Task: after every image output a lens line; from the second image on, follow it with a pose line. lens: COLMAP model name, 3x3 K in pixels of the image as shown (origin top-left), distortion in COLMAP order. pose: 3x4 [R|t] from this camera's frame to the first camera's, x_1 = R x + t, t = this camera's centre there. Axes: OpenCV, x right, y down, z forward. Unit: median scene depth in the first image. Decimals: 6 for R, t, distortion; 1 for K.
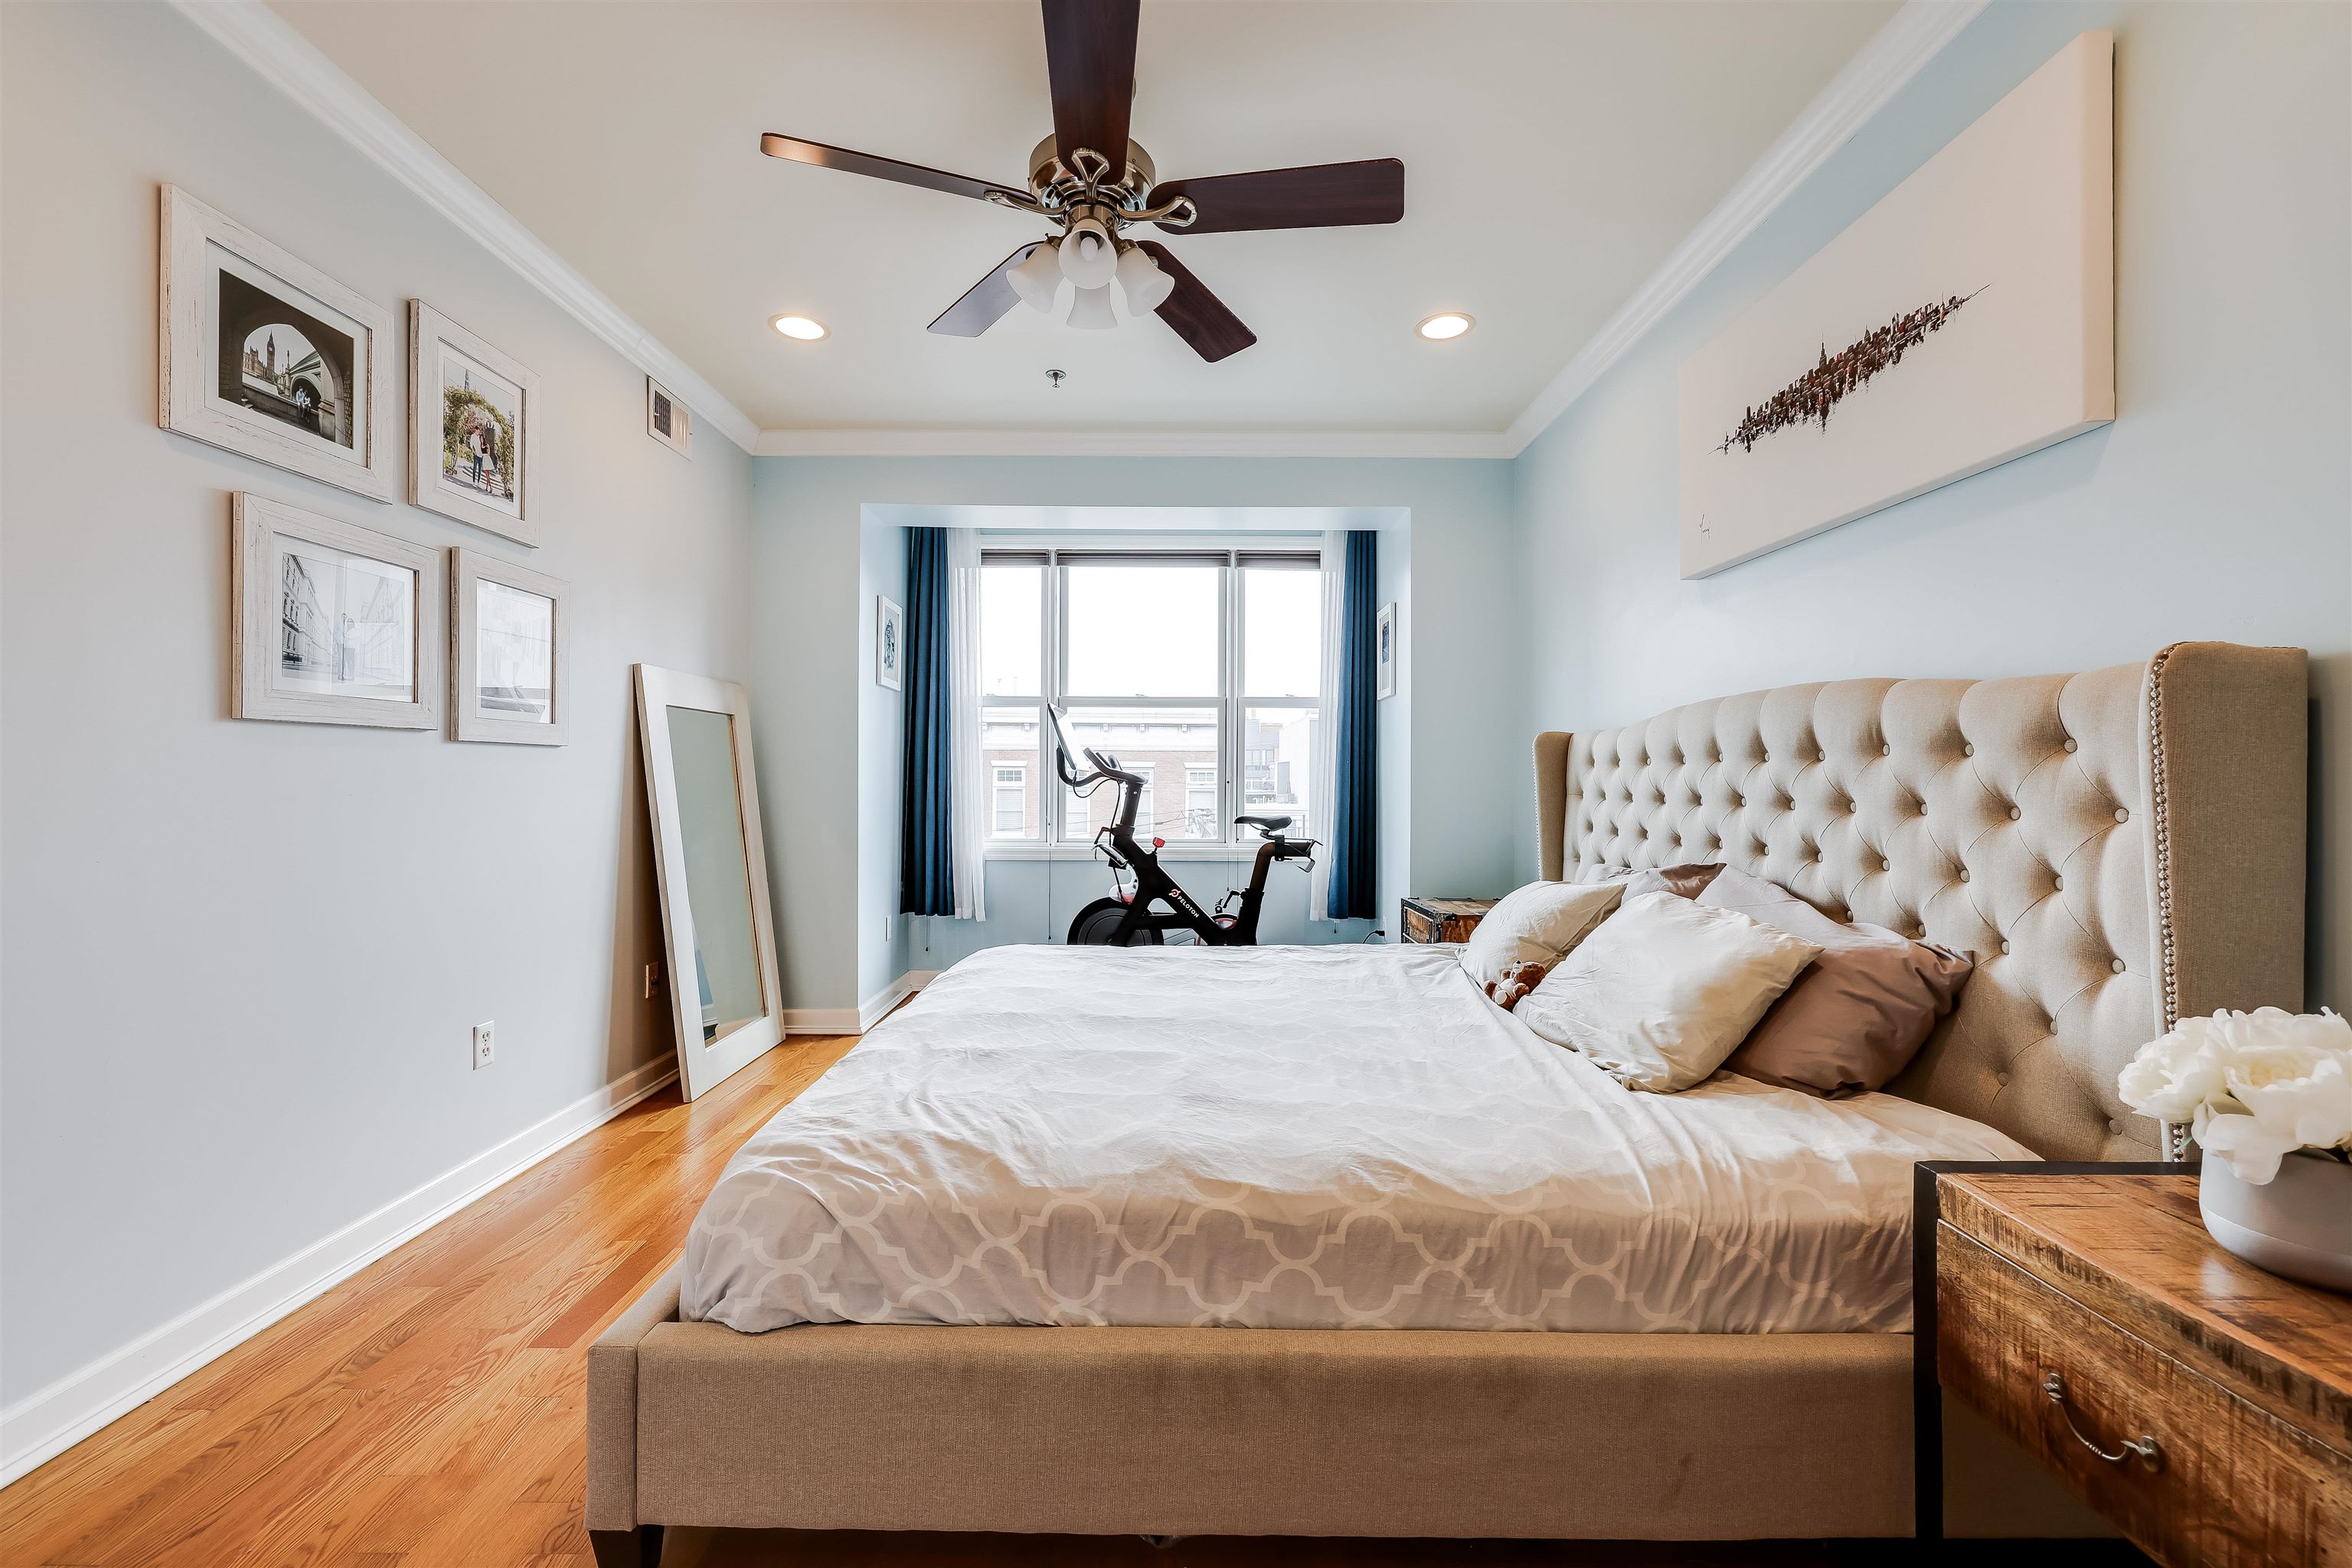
lens RADIAL K [[955.8, 0, 1169.6], [0, 955.8, 780.2], [0, 0, 1]] dist [0.004073, -0.000476]
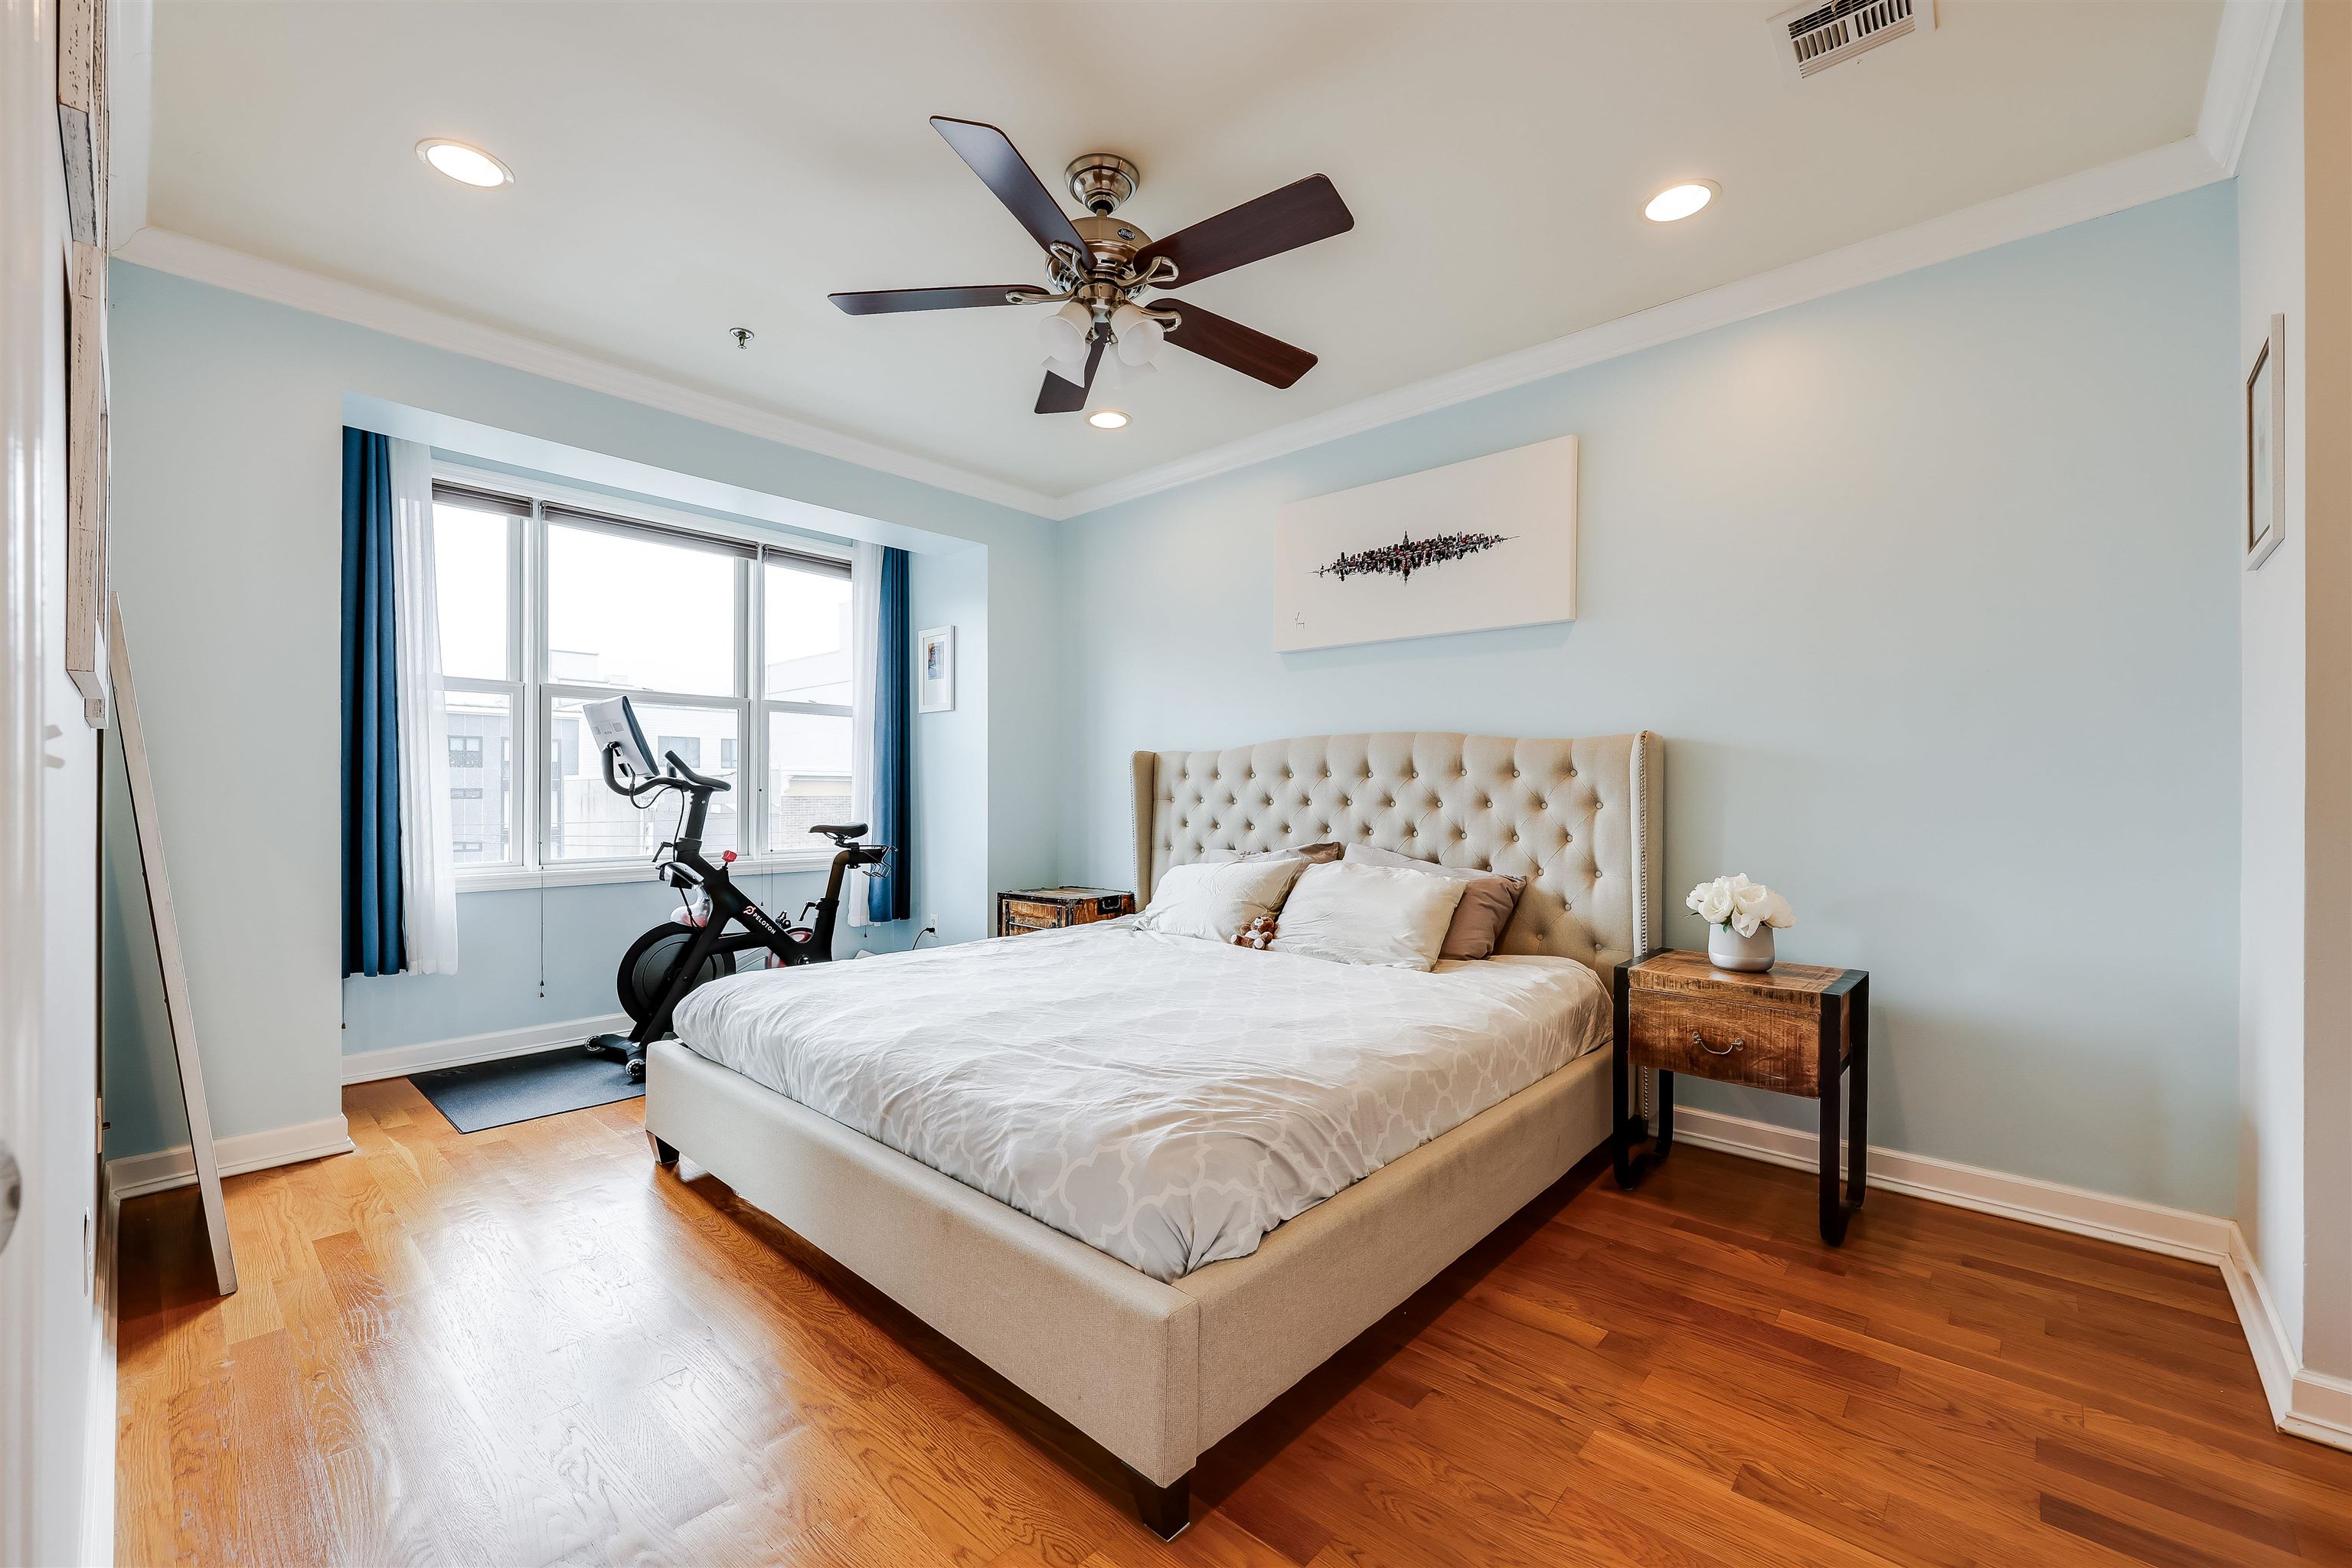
lens RADIAL K [[955.8, 0, 1169.4], [0, 955.8, 790.3], [0, 0, 1]] dist [0.004073, -0.000476]
pose [[0.671243, -0.001178, 0.741237, -0.837429], [-0.000934, 0.999997, 0.002435, -0.000865], [-0.741237, -0.002327, 0.671239, 0.168011]]
